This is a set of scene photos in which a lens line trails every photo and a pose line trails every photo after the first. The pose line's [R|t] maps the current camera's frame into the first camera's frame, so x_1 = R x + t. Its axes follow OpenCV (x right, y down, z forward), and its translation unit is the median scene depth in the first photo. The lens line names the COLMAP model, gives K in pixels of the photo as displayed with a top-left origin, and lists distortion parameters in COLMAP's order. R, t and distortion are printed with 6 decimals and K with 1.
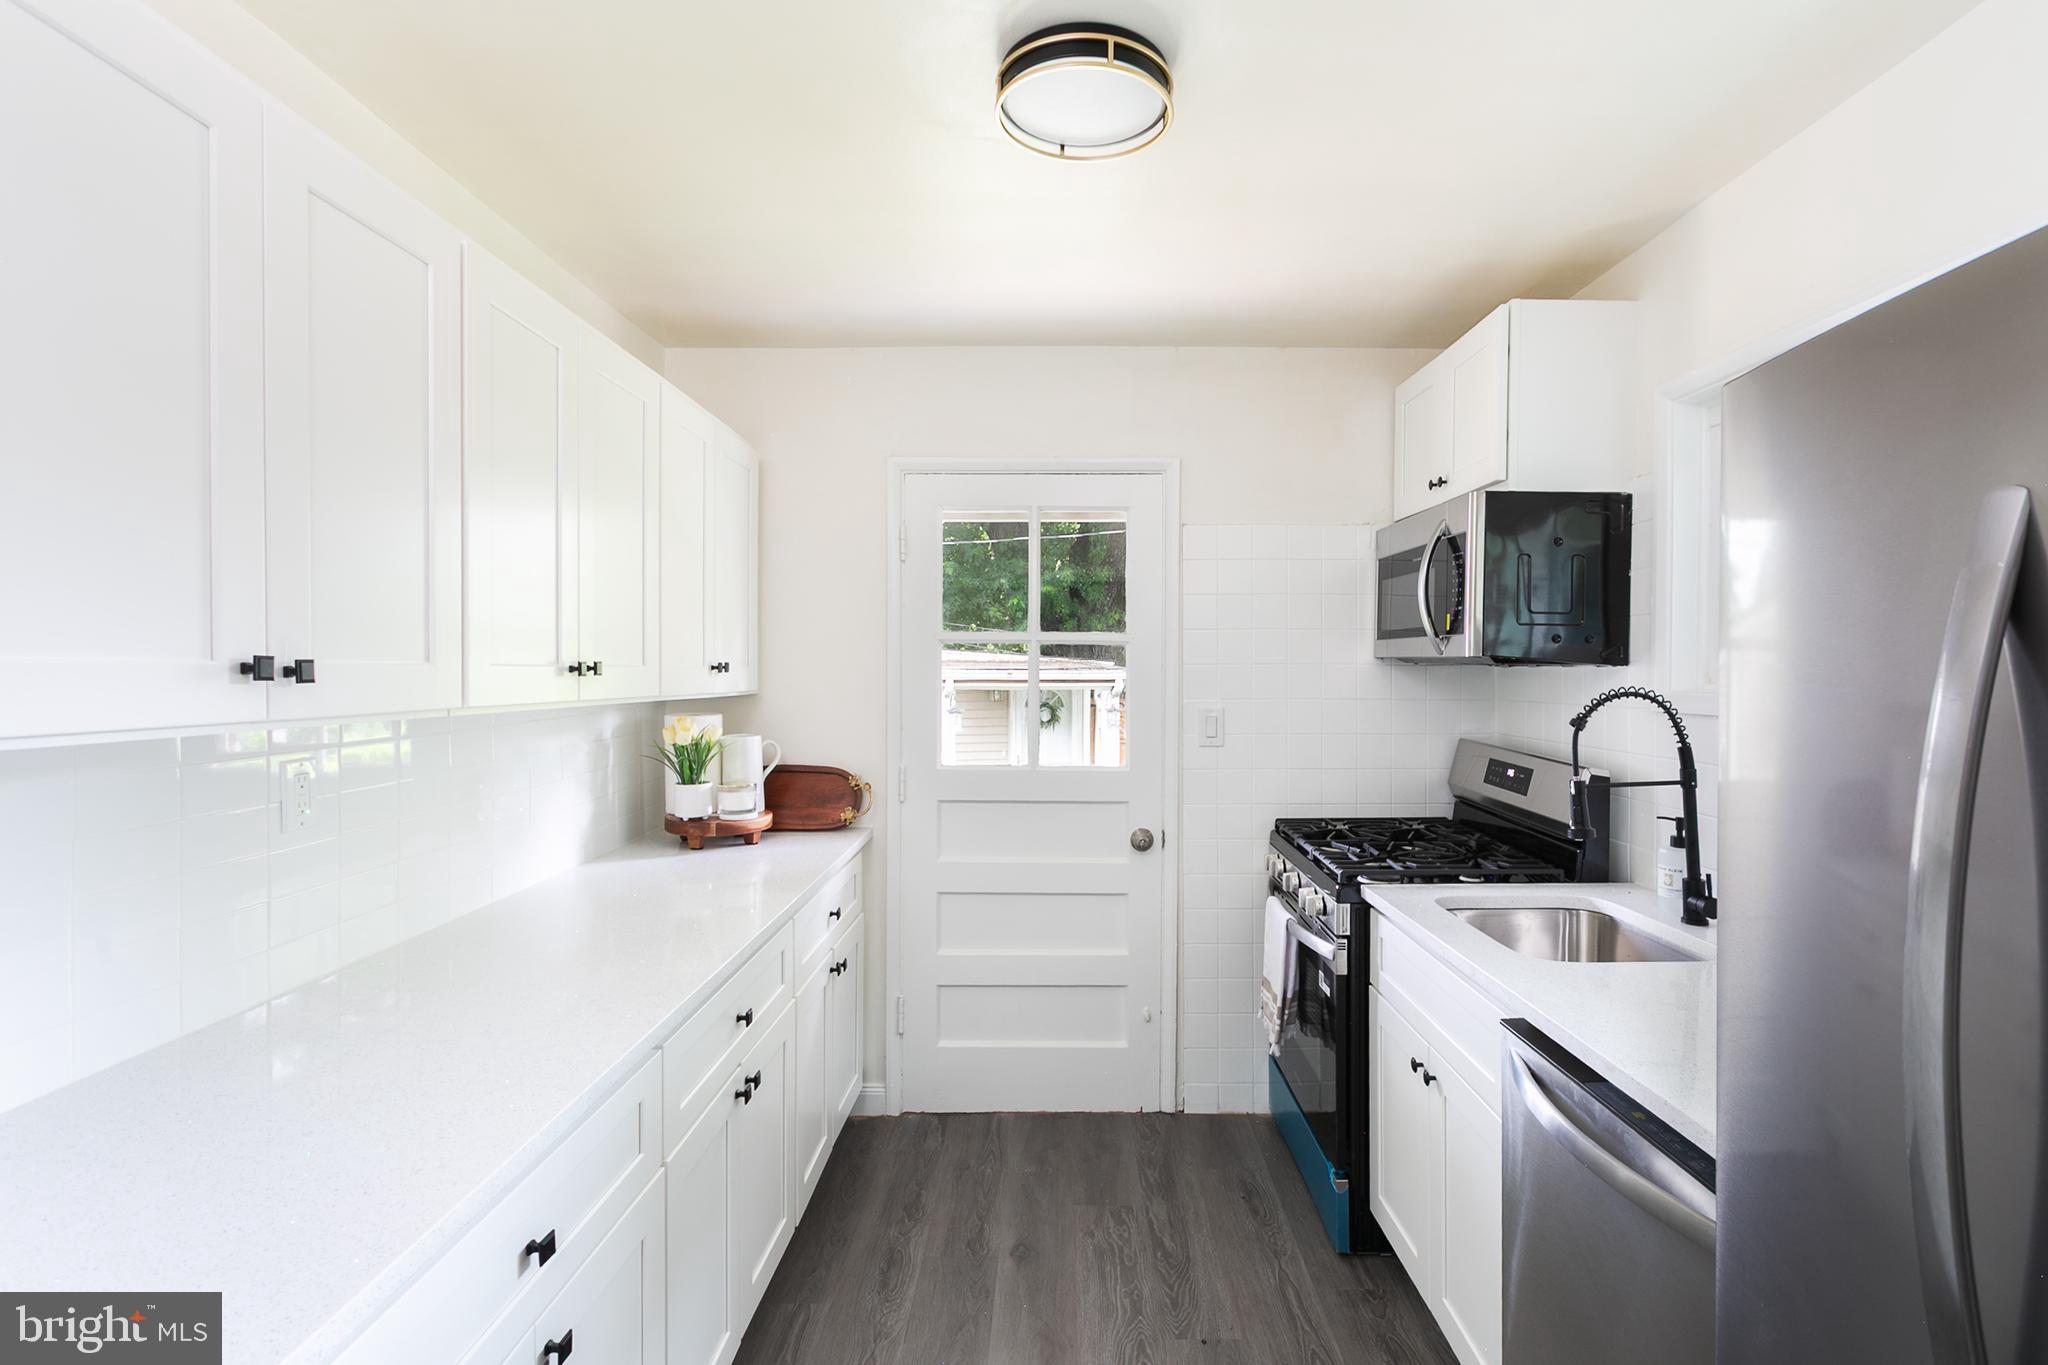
lens RADIAL K [[1029.9, 0, 1069.0], [0, 1029.9, 679.7], [0, 0, 1]] dist [0.014130, -0.000070]
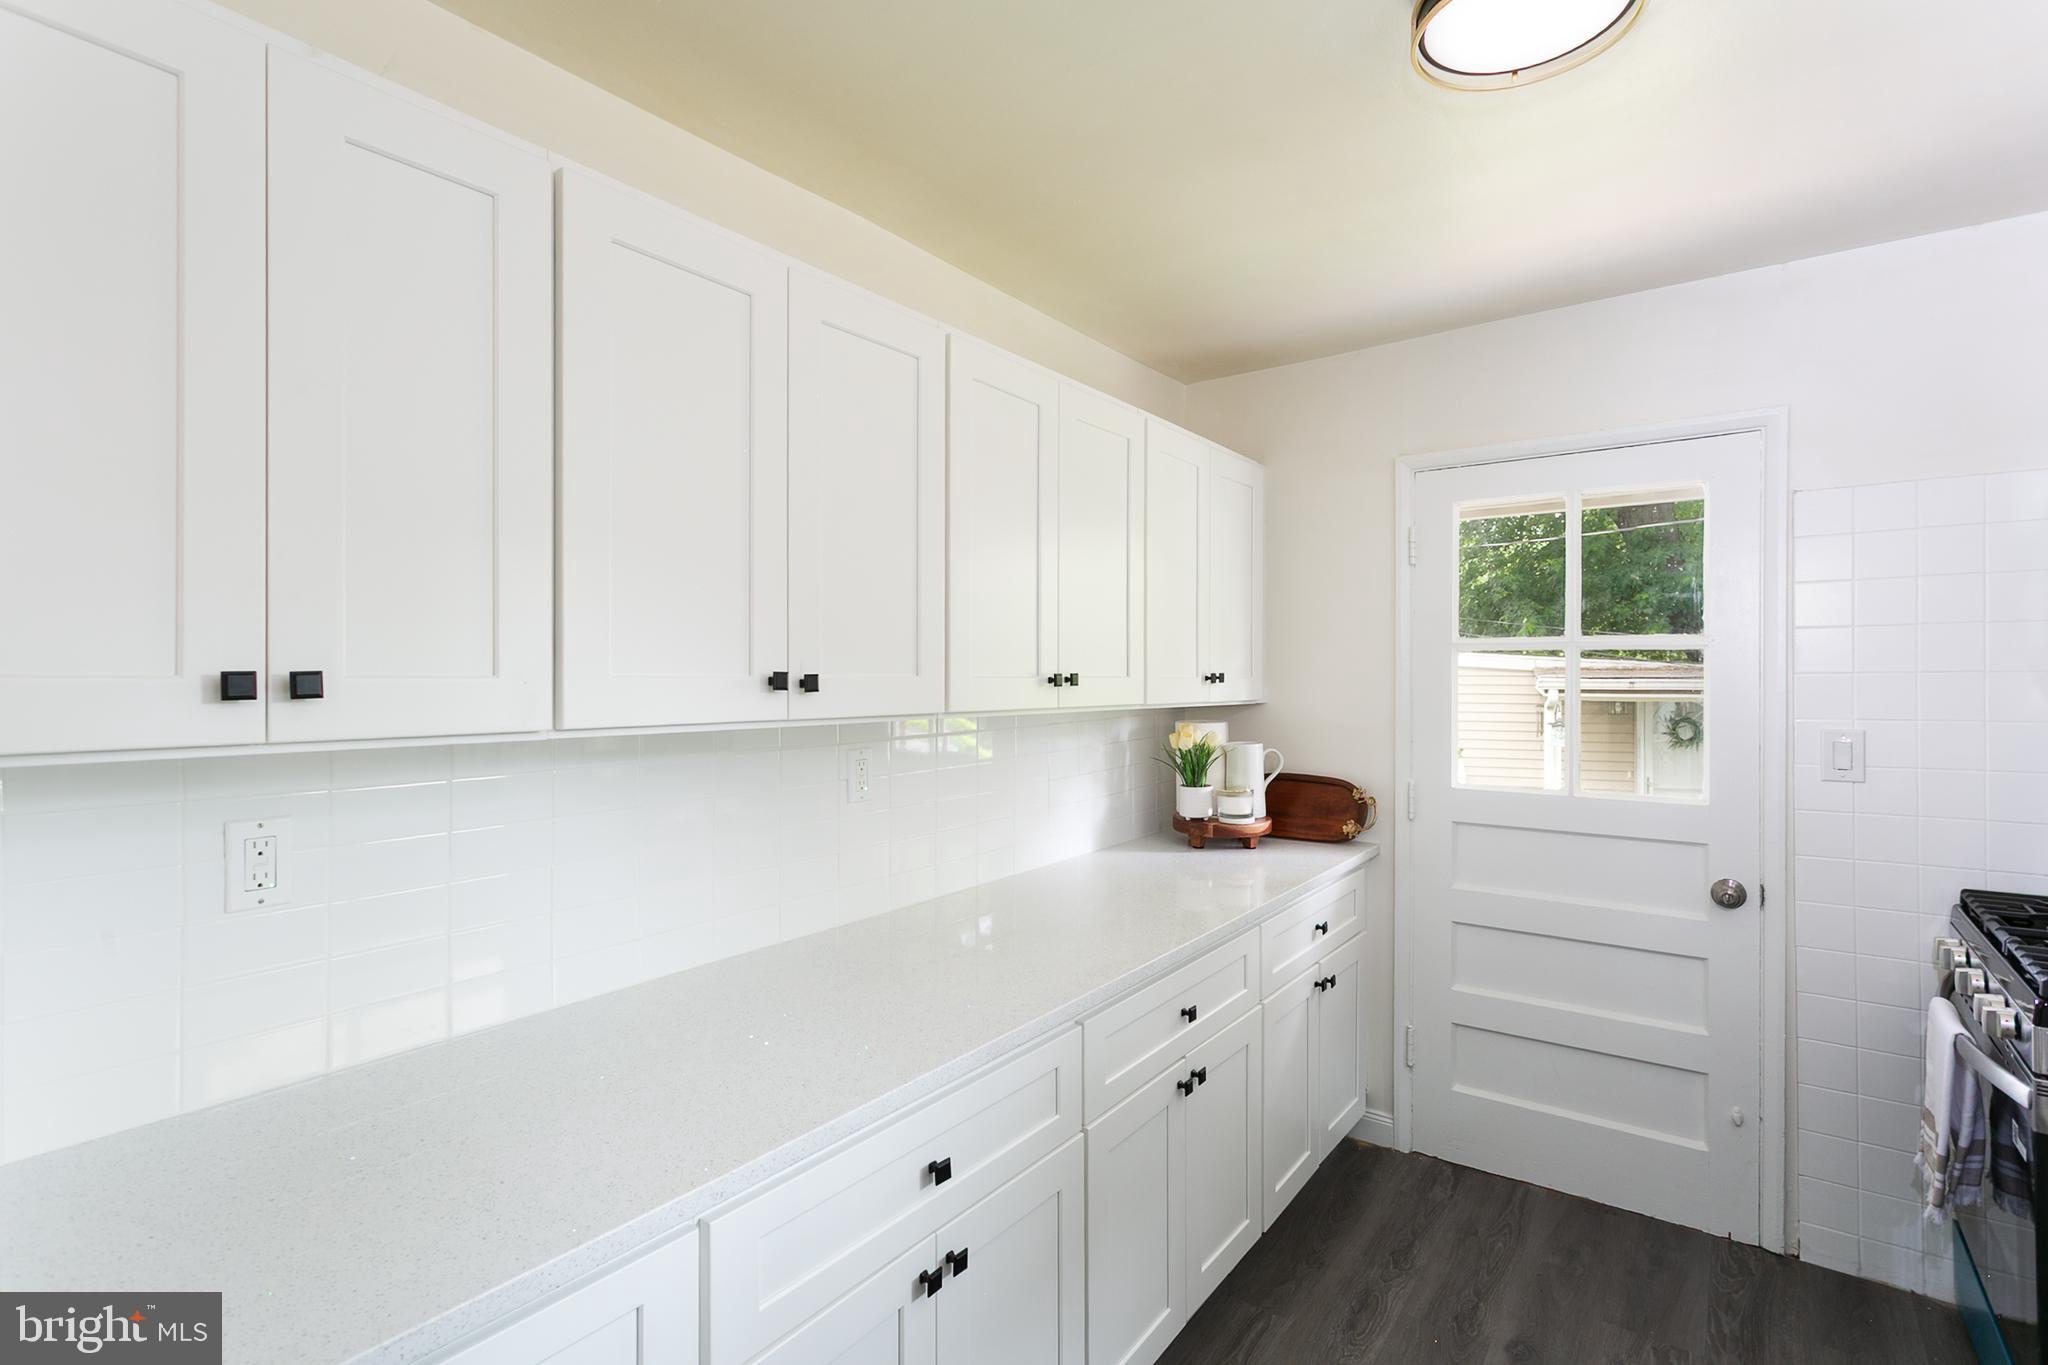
lens RADIAL K [[993.2, 0, 1018.4], [0, 993.2, 676.0], [0, 0, 1]] dist [0.012438, -0.000413]
pose [[0.800265, -0.002229, -0.599642, 0.111714], [-0.004655, 0.999940, -0.009928, -0.002642], [0.599629, 0.010736, 0.800206, 0.062571]]
